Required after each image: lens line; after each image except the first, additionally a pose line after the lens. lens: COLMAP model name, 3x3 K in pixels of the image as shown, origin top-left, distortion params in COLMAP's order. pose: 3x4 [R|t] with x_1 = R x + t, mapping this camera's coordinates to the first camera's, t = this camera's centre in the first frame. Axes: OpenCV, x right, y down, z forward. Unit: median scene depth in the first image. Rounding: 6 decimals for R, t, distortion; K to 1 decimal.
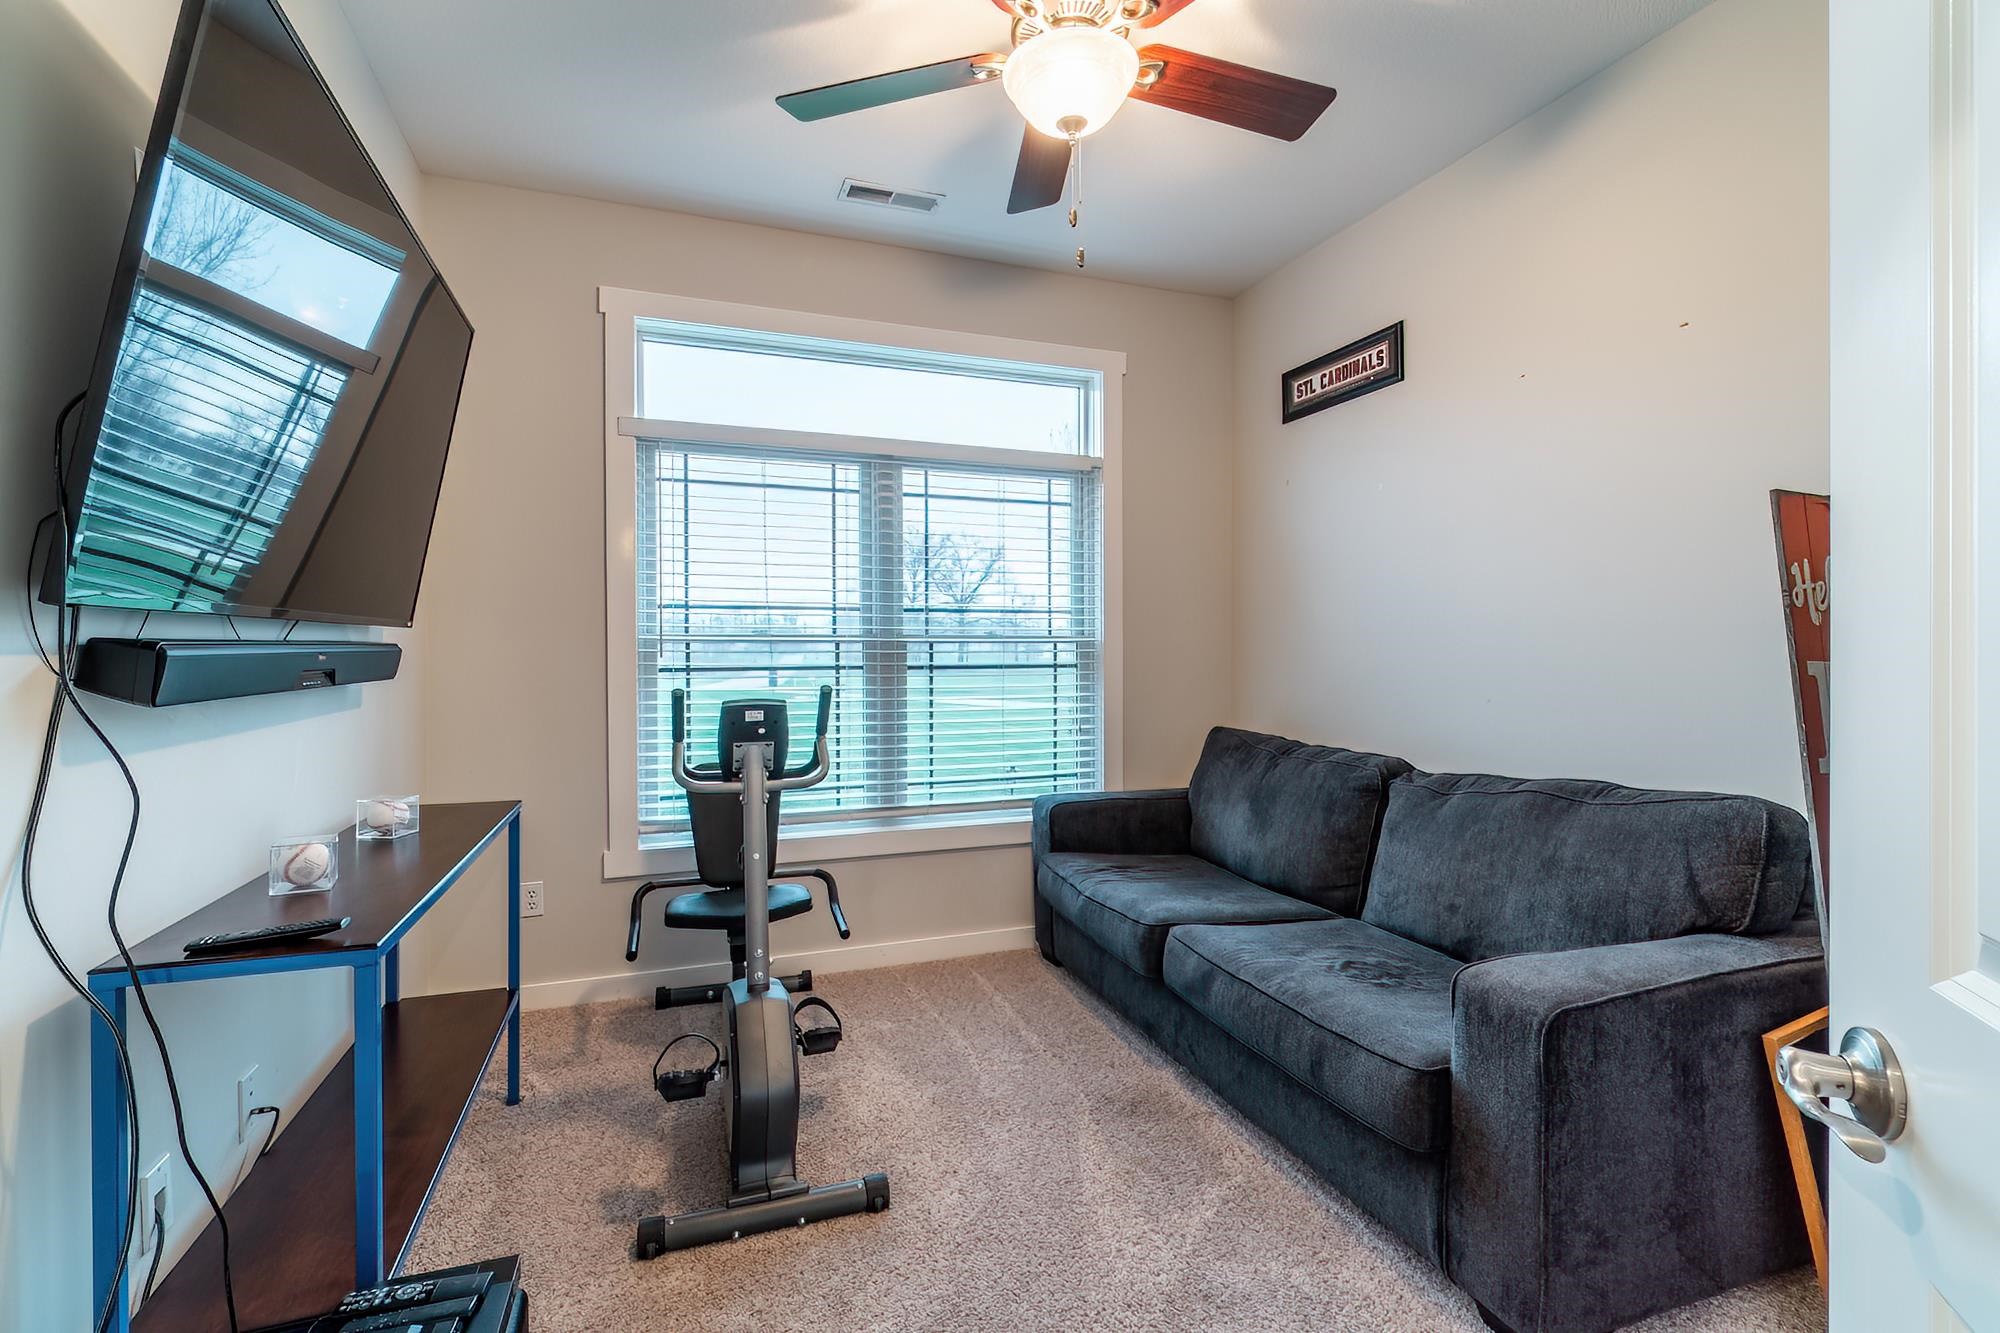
lens RADIAL K [[870.0, 0, 963.4], [0, 870.0, 663.1], [0, 0, 1]] dist [-0.002242, 0.000152]
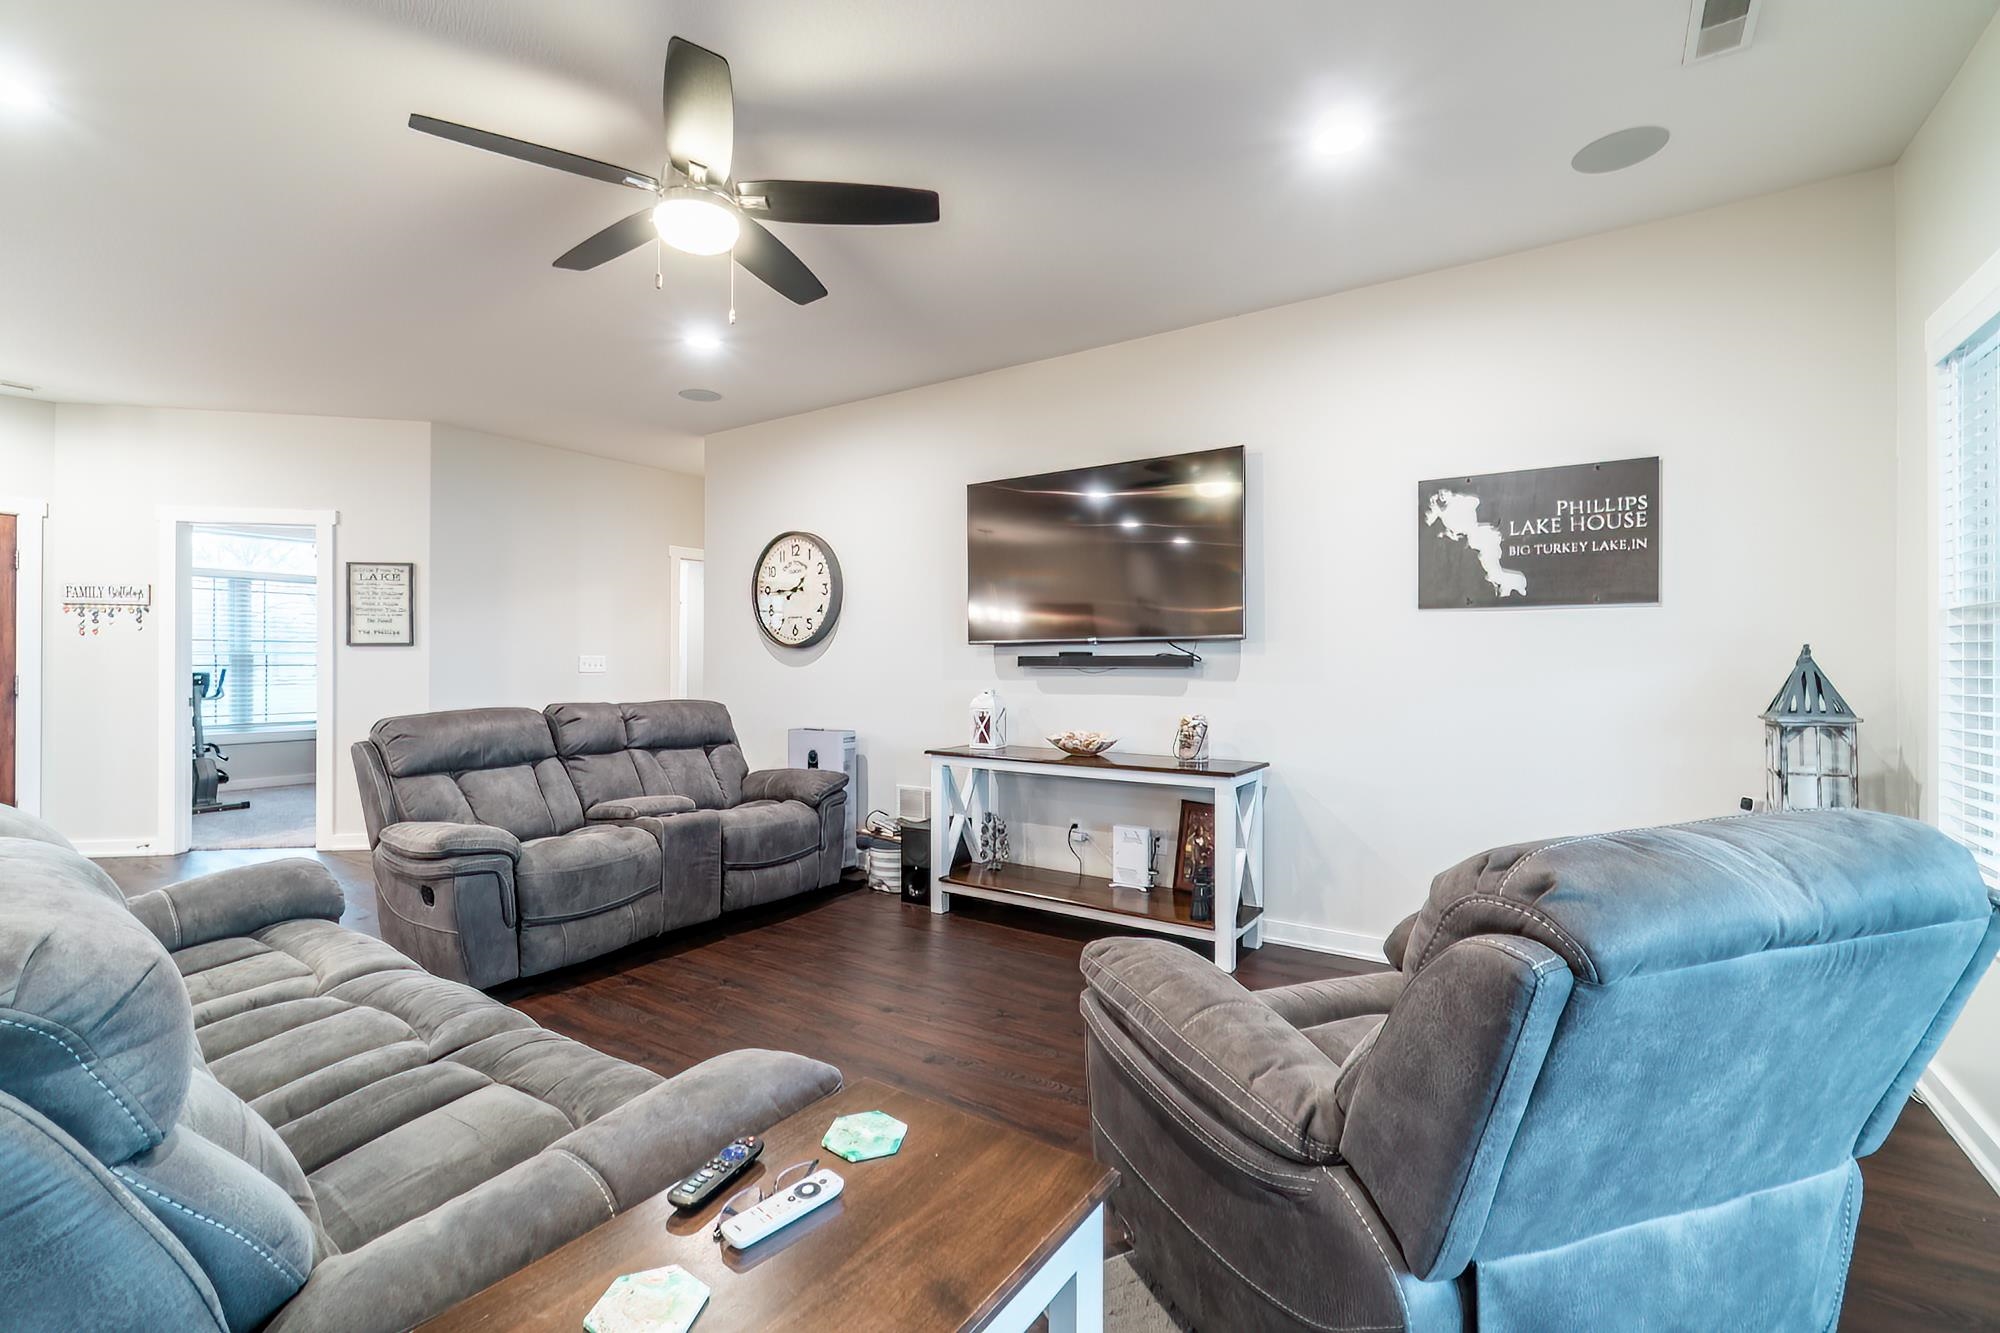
lens RADIAL K [[883.5, 0, 1000.0], [0, 883.5, 666.5], [0, 0, 1]] dist [-0.000624, 0.000033]
pose [[0.795586, 0.001619, 0.605839, 0.101445], [0.002774, 0.999976, -0.006316, 0.030307], [-0.605835, 0.006706, 0.795562, -2.271079]]
